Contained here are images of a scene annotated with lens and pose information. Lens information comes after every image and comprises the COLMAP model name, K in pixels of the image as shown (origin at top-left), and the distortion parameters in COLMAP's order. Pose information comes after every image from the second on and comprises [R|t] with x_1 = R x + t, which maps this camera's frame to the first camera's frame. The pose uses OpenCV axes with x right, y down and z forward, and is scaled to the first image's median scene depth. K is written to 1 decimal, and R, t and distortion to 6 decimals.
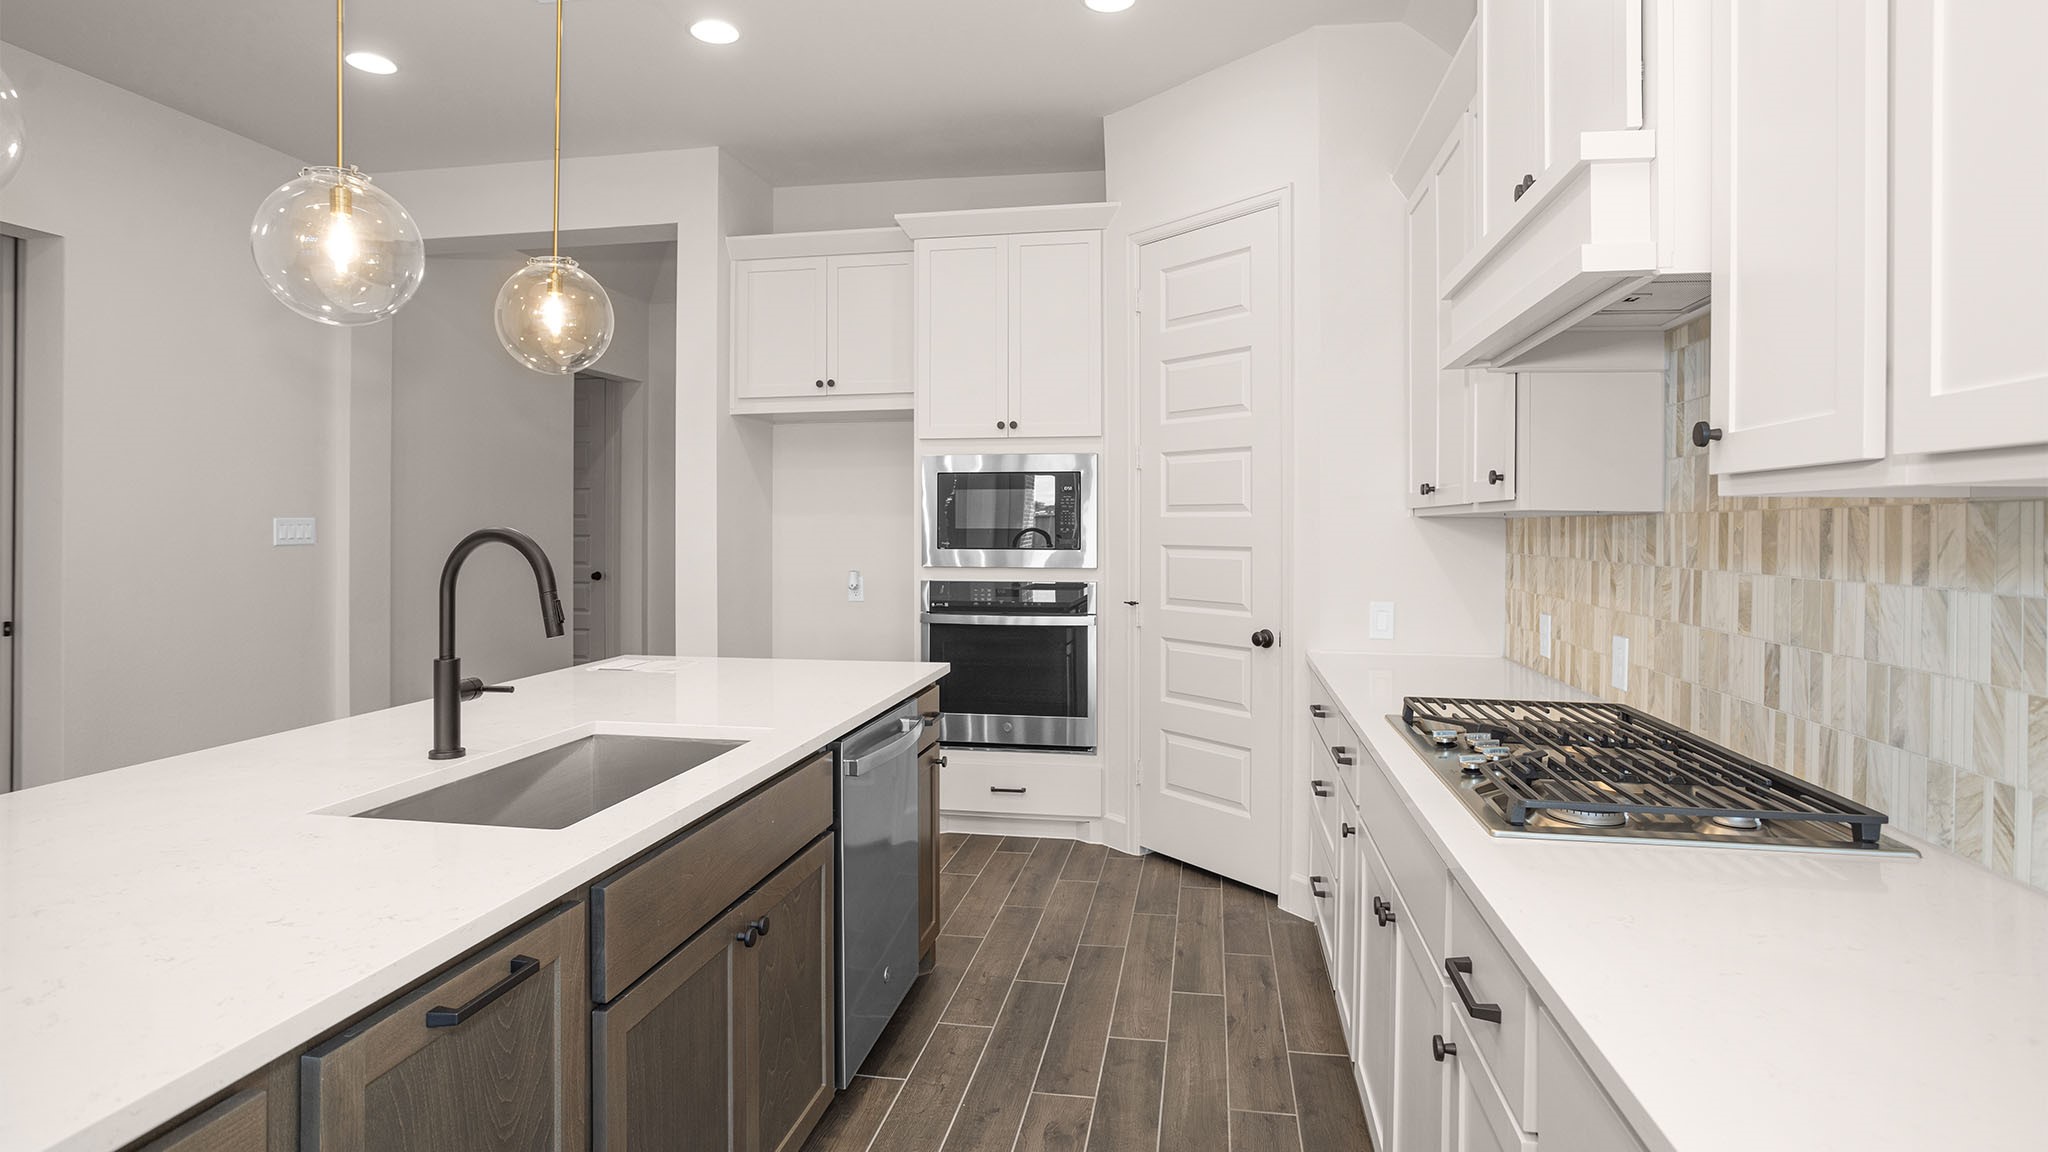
lens RADIAL K [[1051.9, 0, 1044.1], [0, 1051.9, 509.8], [0, 0, 1]] dist [-0.031627, 0.014200]
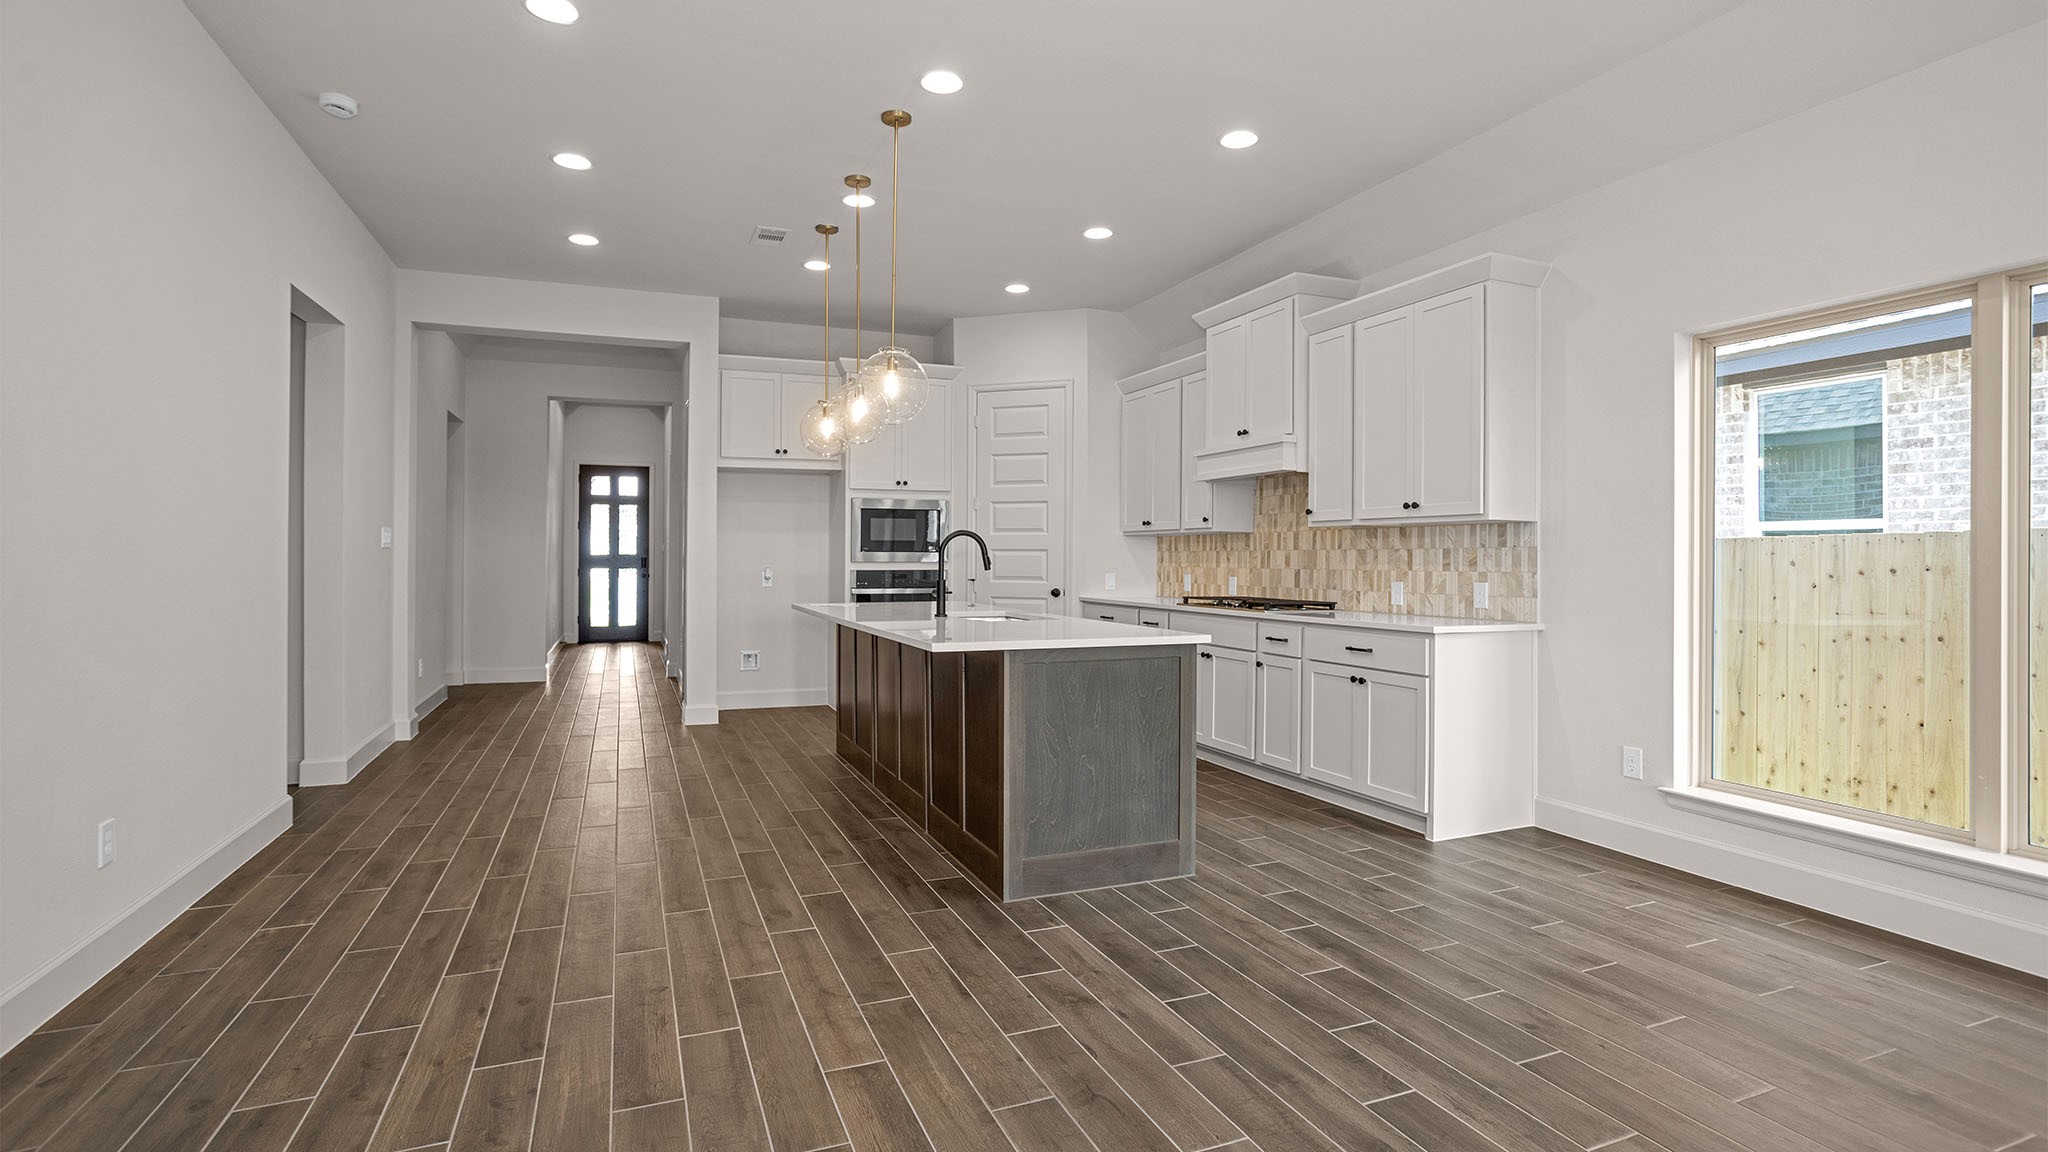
lens RADIAL K [[977.7, 0, 1035.9], [0, 977.7, 551.4], [0, 0, 1]] dist [-0.024921, 0.004084]
pose [[0.847179, 0.002967, 0.531299, -1.009173], [-0.009402, 0.999912, 0.009409, 0.025519], [-0.531224, -0.012966, 0.847132, -0.741808]]
